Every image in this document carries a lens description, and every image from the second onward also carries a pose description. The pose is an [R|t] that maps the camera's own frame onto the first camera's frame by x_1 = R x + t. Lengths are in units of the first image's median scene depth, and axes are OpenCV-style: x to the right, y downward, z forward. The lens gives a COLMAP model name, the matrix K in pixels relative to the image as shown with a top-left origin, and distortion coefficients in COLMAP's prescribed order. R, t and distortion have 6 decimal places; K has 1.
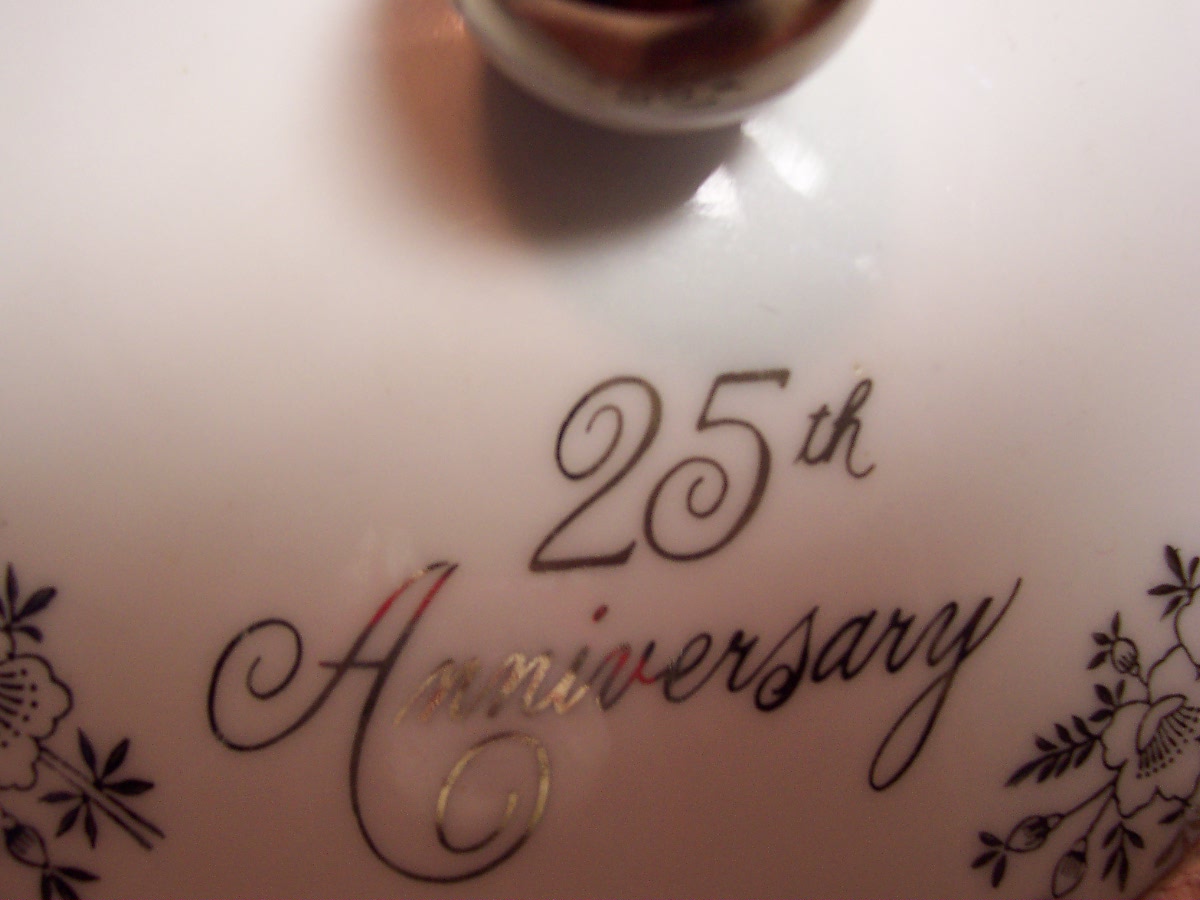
lens RADIAL K [[1151.8, 0, 600.0], [0, 1151.8, 450.0], [0, 0, 1]] dist [-0.125333, 0.108000]
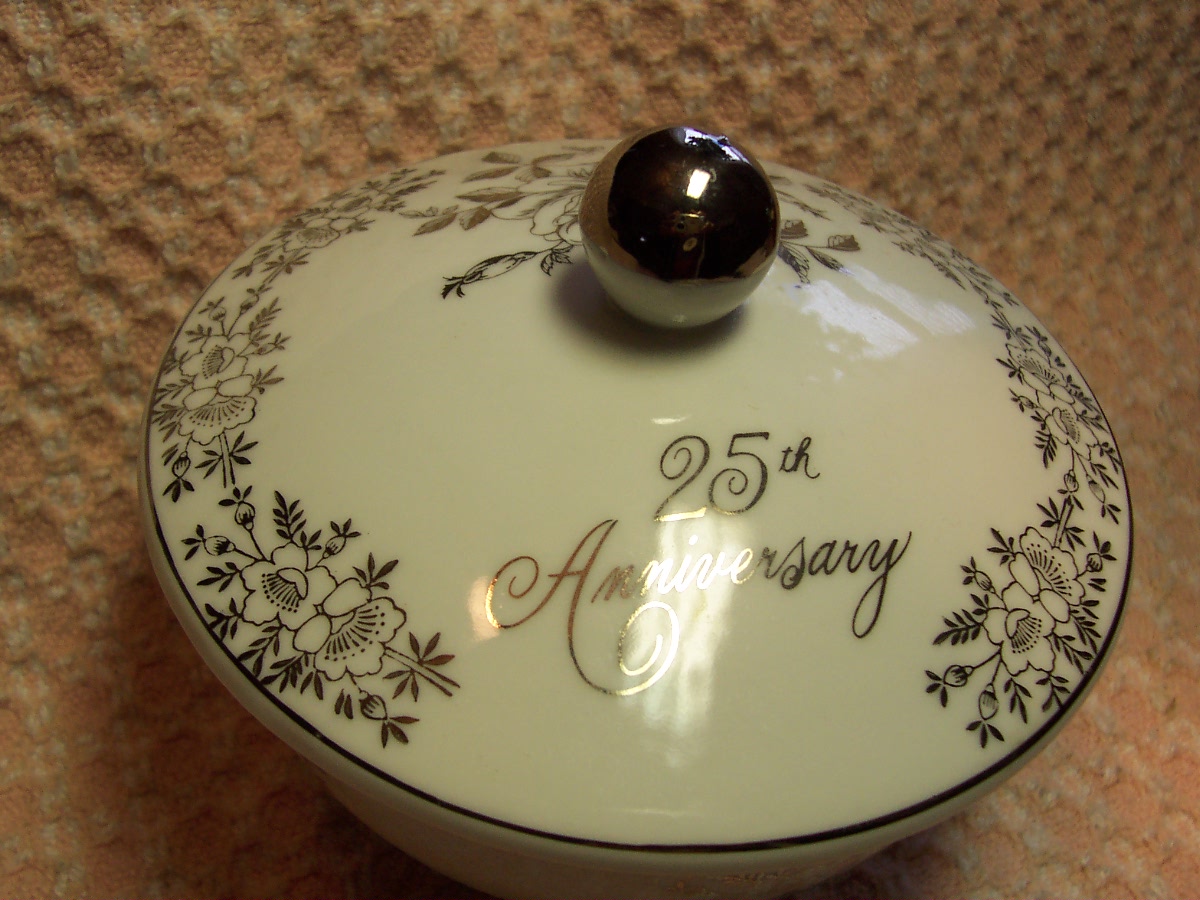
lens RADIAL K [[1151.8, 0, 600.0], [0, 1151.8, 450.0], [0, 0, 1]] dist [-0.125333, 0.108000]
pose [[0.995231, -0.075447, 0.061837, -0.253361], [0.096777, 0.843280, -0.528690, 0.981611], [-0.012258, 0.532153, 0.846560, -0.680601]]
